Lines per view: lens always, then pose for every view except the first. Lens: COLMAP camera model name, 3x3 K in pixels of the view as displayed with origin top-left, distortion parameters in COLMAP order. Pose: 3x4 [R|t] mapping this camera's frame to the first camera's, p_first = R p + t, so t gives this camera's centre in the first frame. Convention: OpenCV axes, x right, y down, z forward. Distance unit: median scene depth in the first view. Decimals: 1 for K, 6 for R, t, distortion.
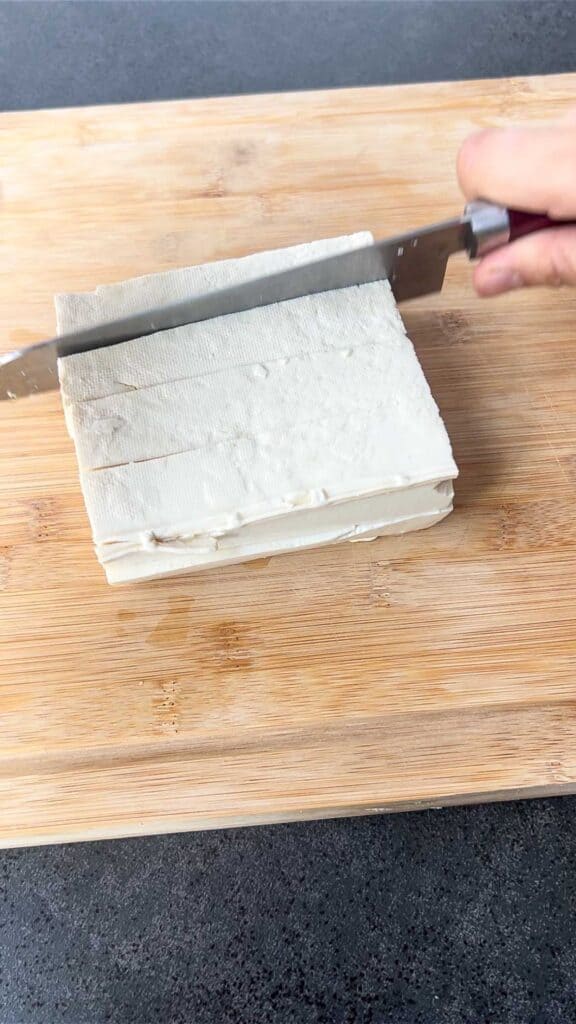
lens RADIAL K [[919.2, 0, 288.0], [0, 919.2, 512.0], [0, 0, 1]] dist [0.090727, -0.134233]
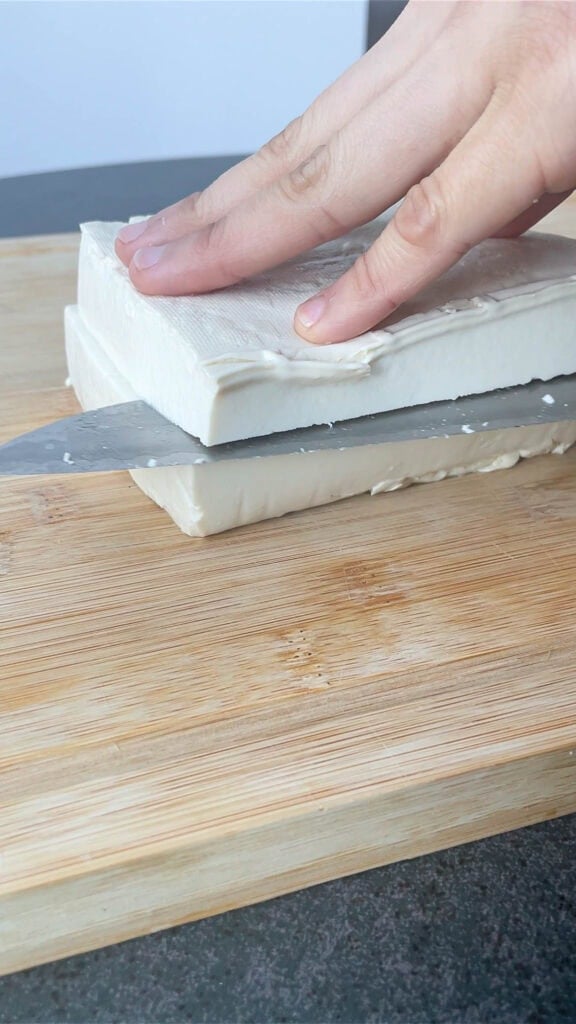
lens RADIAL K [[919.2, 0, 288.0], [0, 919.2, 512.0], [0, 0, 1]] dist [0.090727, -0.134233]
pose [[0.974549, -0.100516, 0.200379, -0.255646], [0.185101, 0.865032, -0.466322, 0.415049], [-0.126461, 0.491544, 0.861622, 0.413191]]
